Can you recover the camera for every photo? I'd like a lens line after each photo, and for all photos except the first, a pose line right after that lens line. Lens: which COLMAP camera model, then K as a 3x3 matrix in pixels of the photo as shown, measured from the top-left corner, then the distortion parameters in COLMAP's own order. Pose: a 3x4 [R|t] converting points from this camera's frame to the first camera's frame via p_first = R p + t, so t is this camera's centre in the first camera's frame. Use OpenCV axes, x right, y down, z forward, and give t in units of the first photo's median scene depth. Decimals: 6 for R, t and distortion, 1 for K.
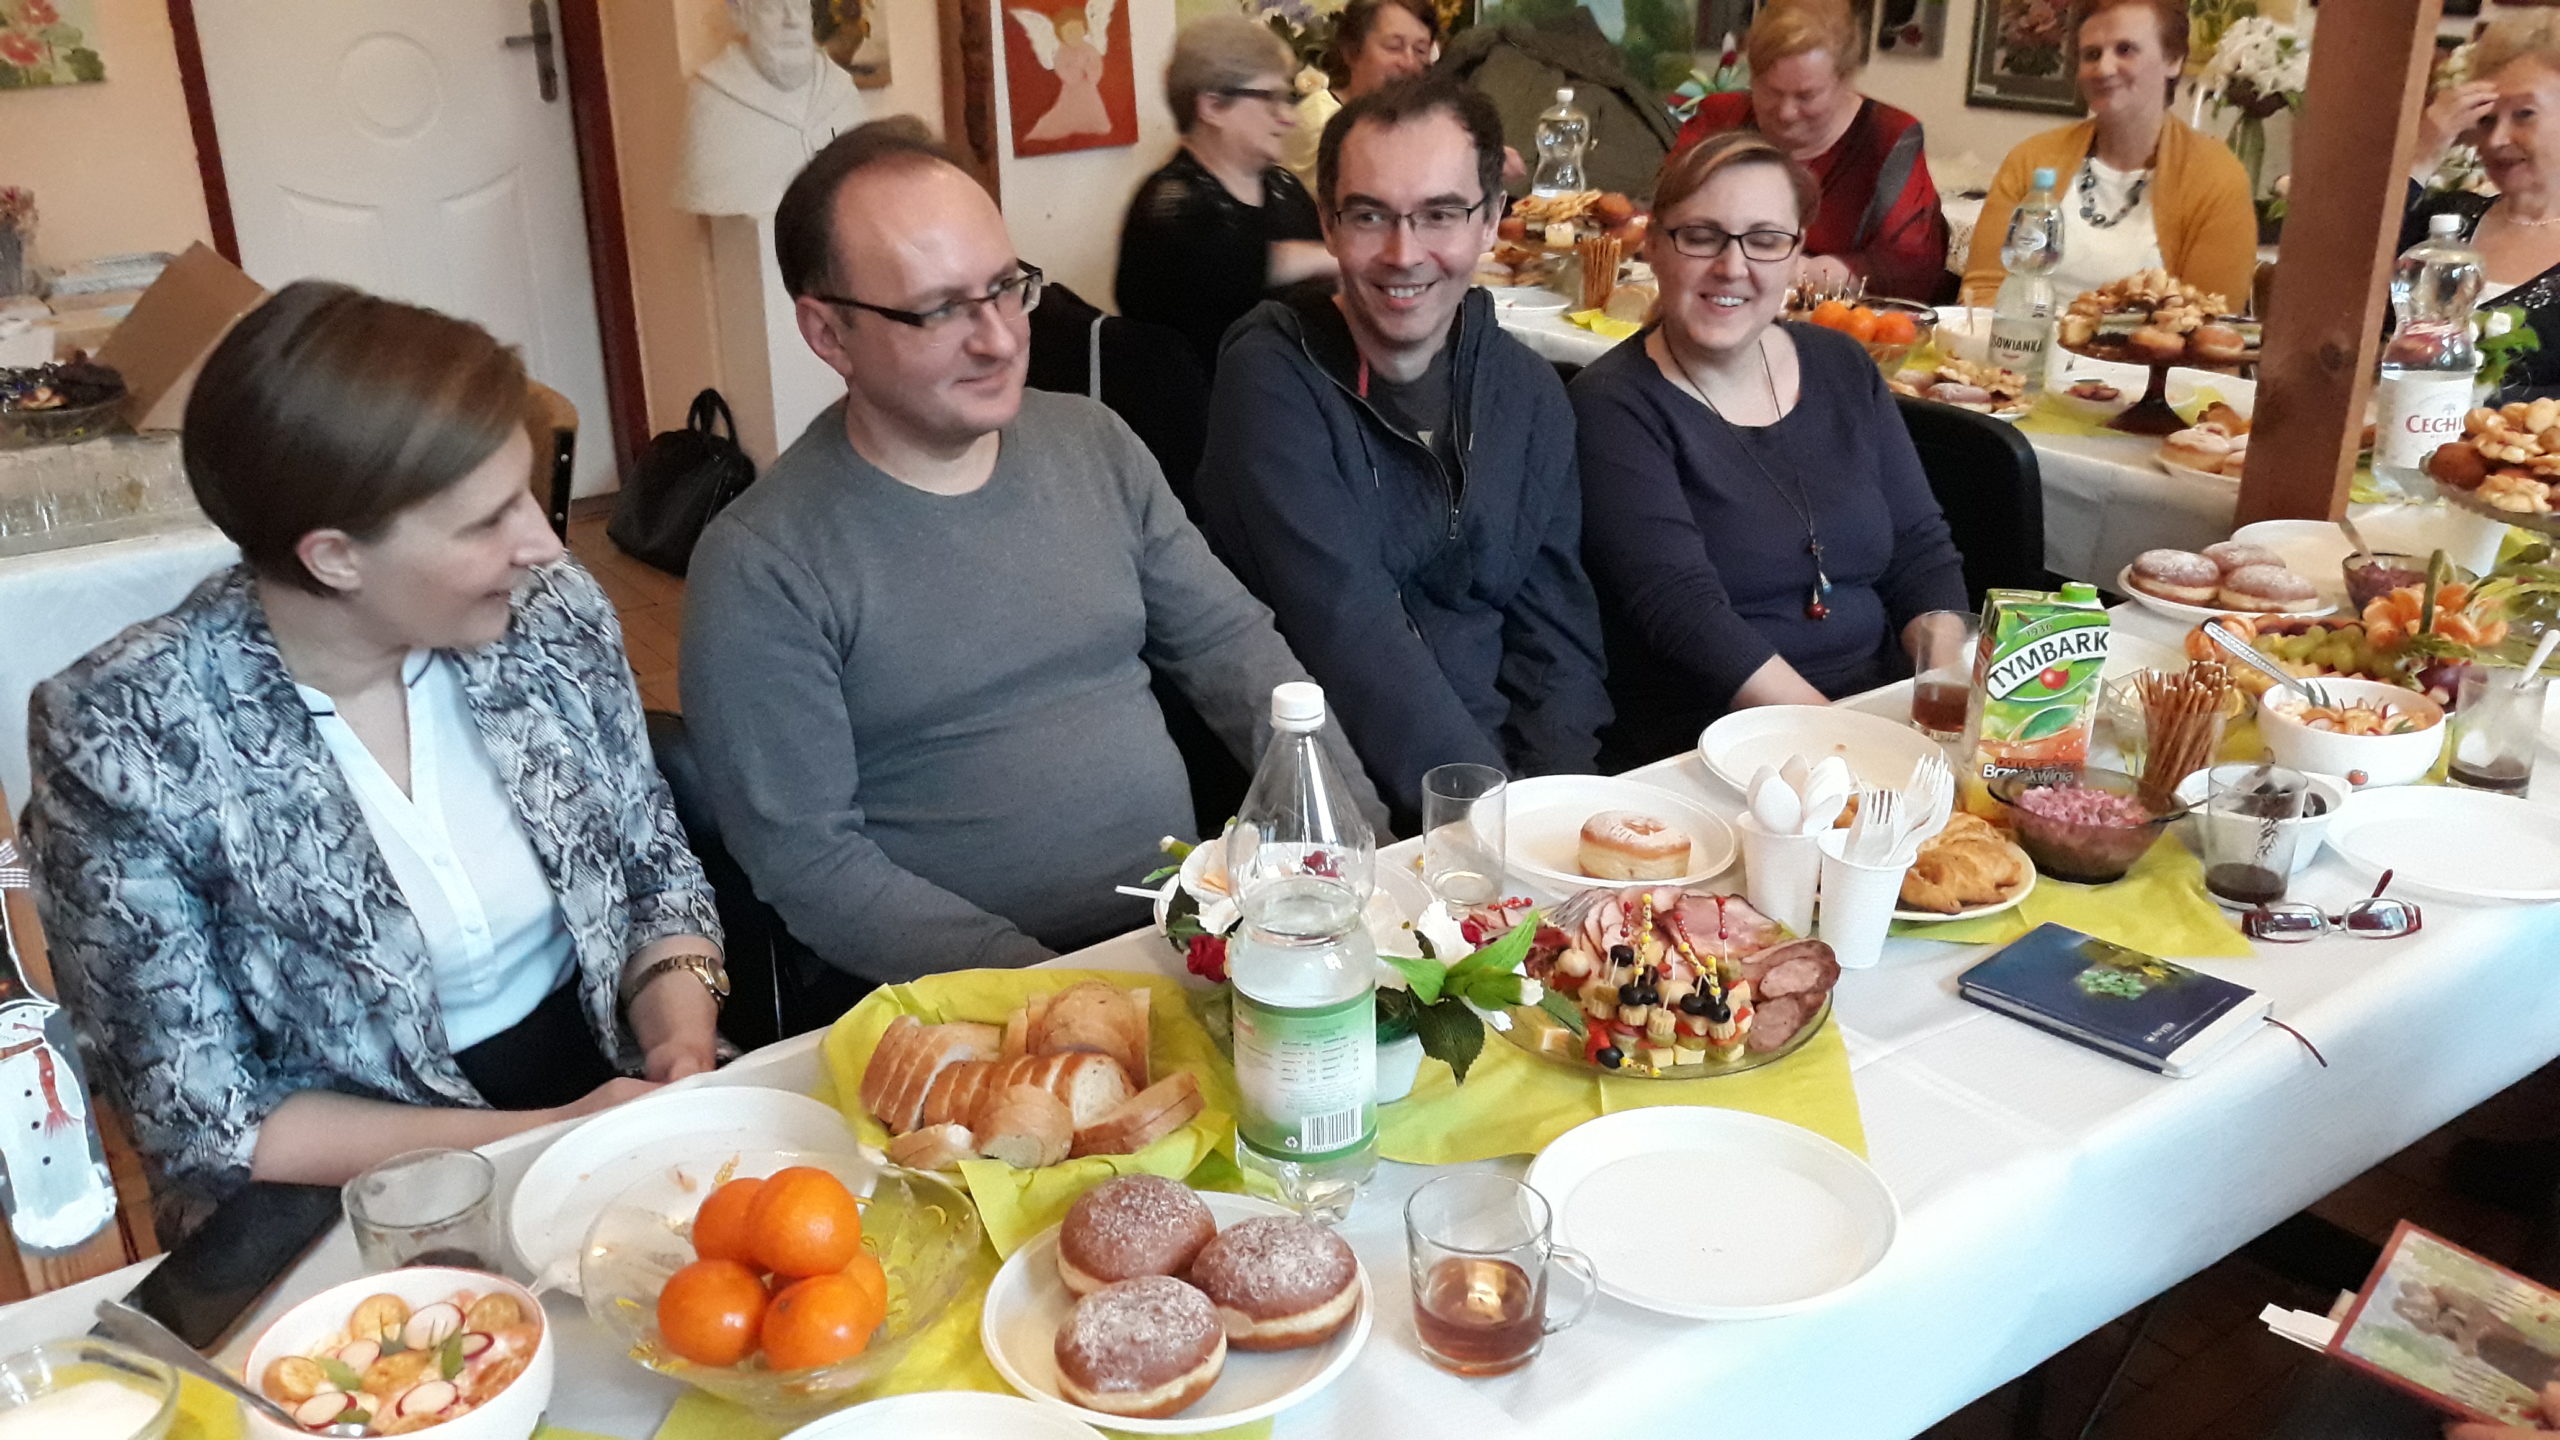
lens RADIAL K [[2111.7, 0, 1254.2], [0, 2111.7, 782.3], [0, 0, 1]] dist [0.015609, -0.057672]
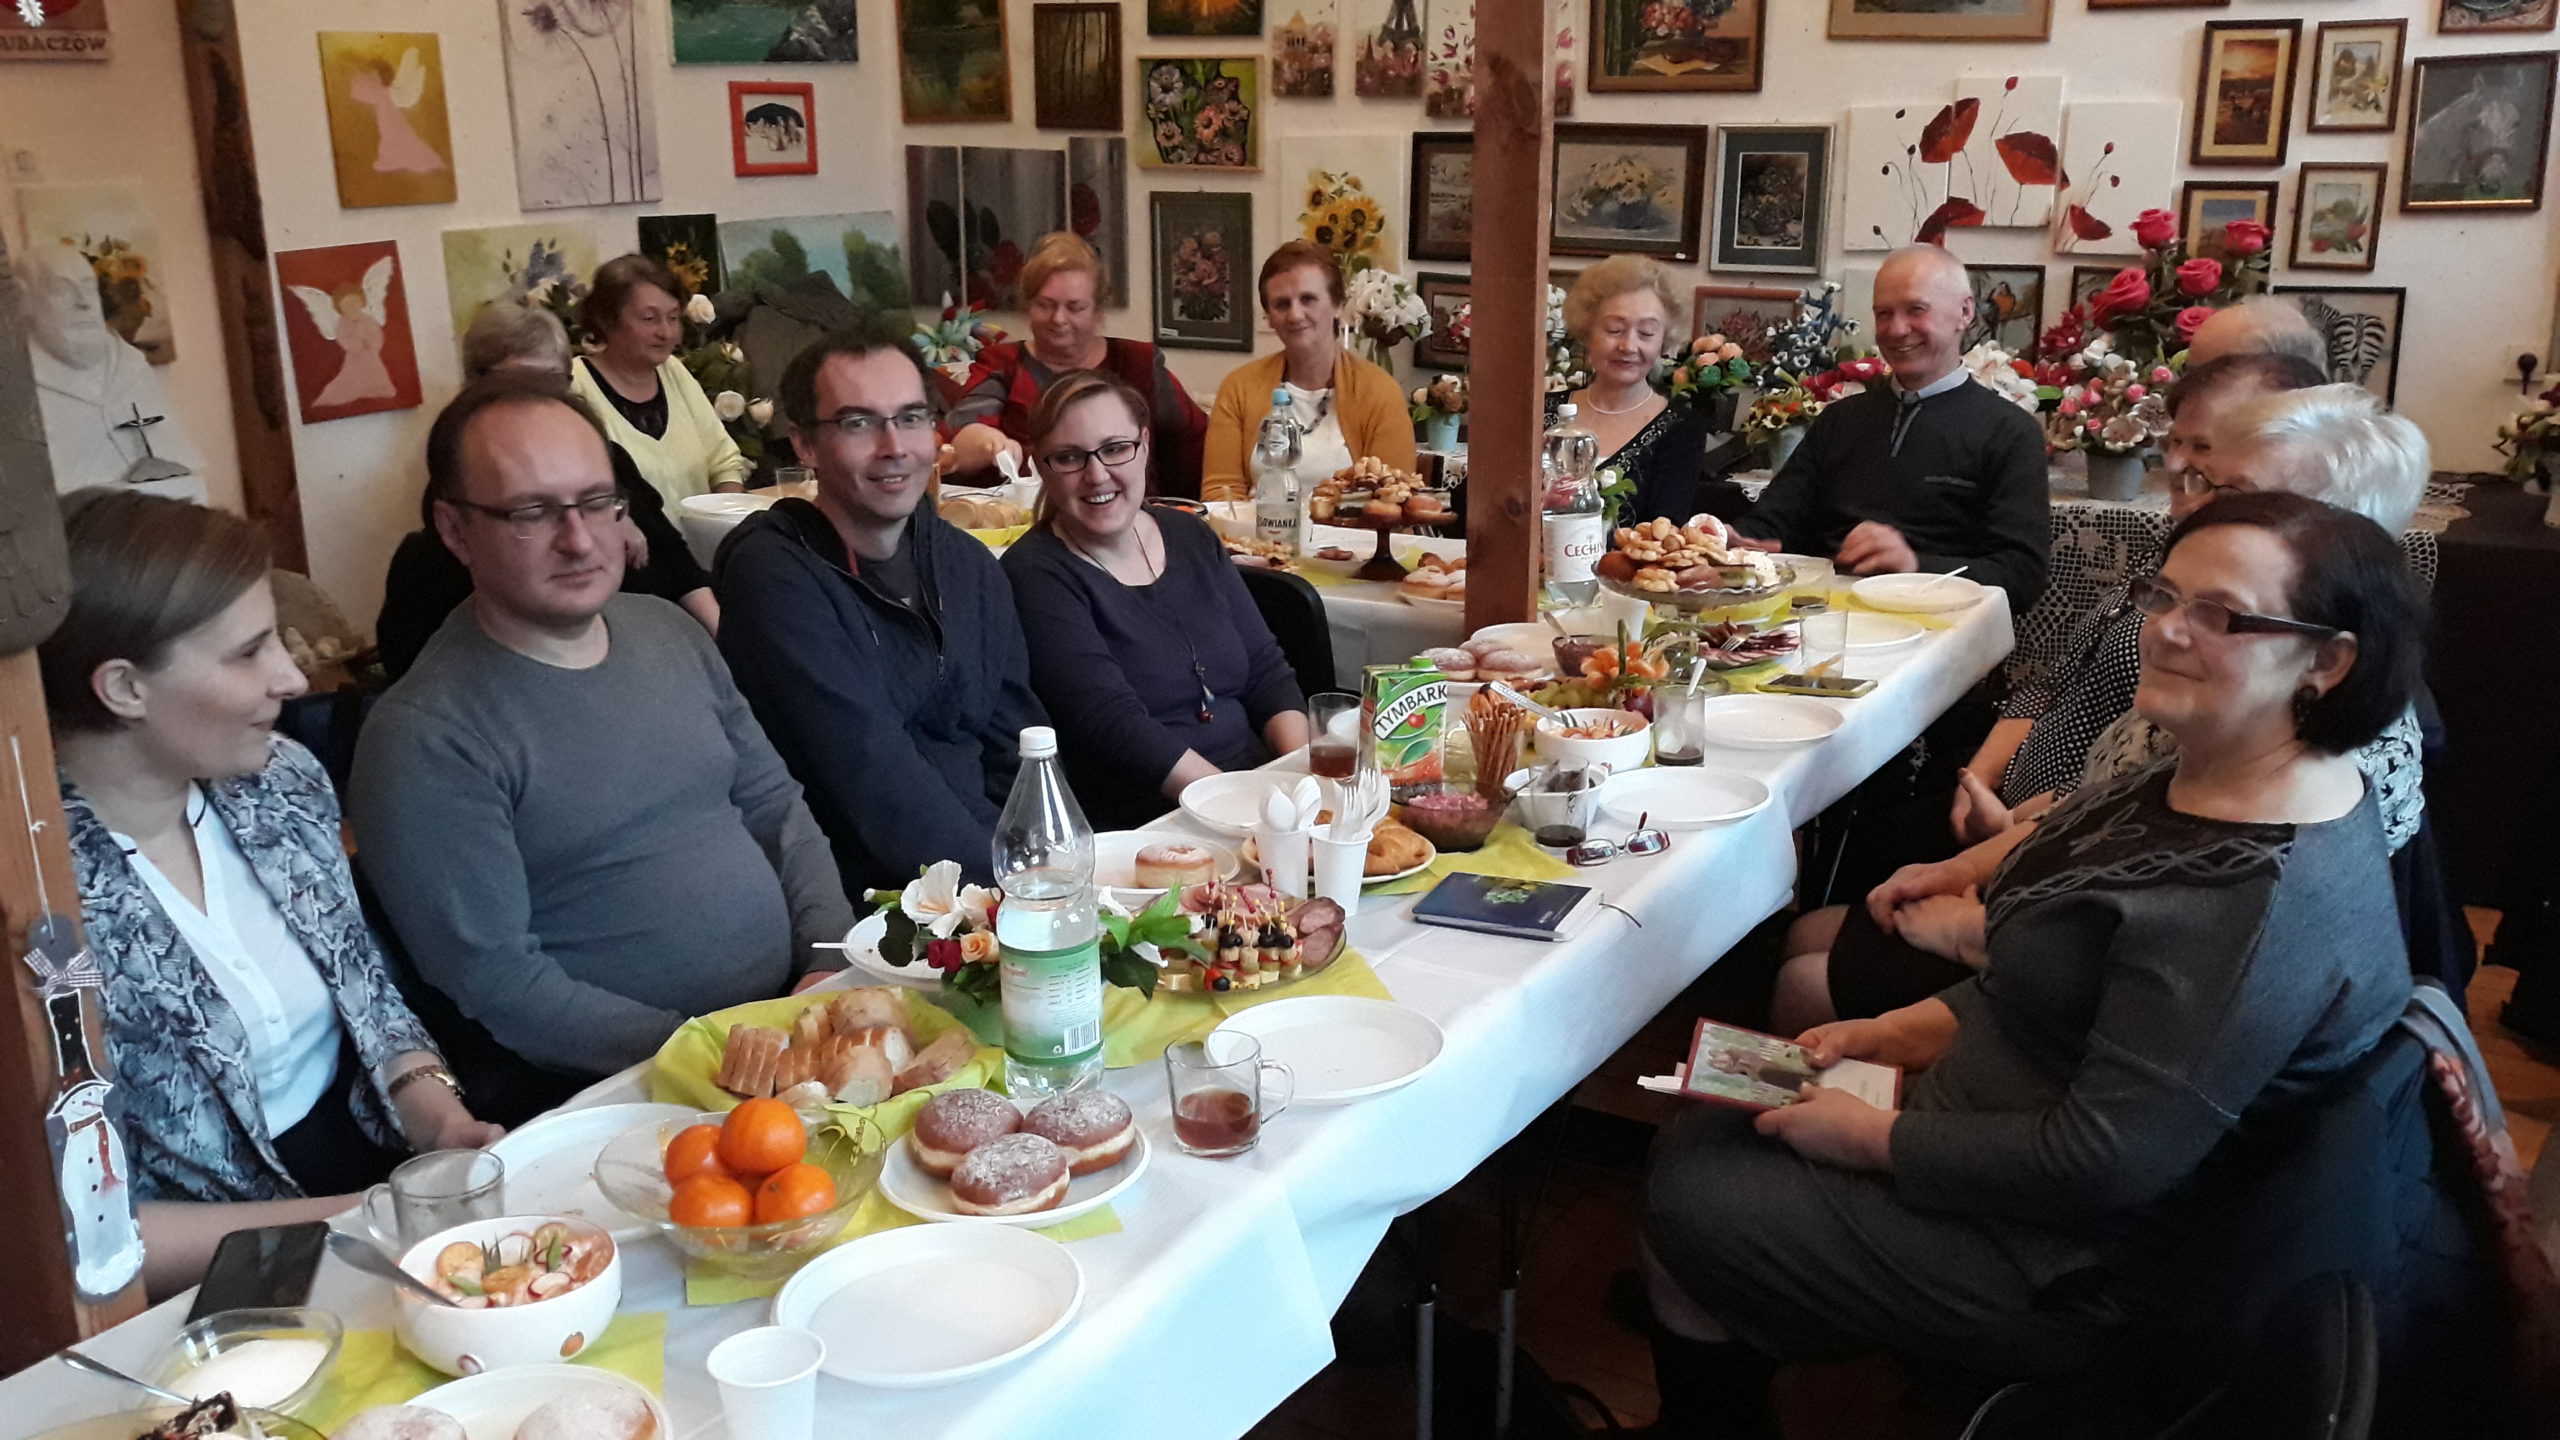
lens RADIAL K [[2111.7, 0, 1293.1], [0, 2111.7, 736.6], [0, 0, 1]] dist [0.015609, -0.057672]
pose [[0.913441, -0.104288, 0.393383, -0.243913], [0.155002, 0.982907, -0.099343, 0.082995], [-0.376298, 0.151719, 0.913992, -0.263670]]
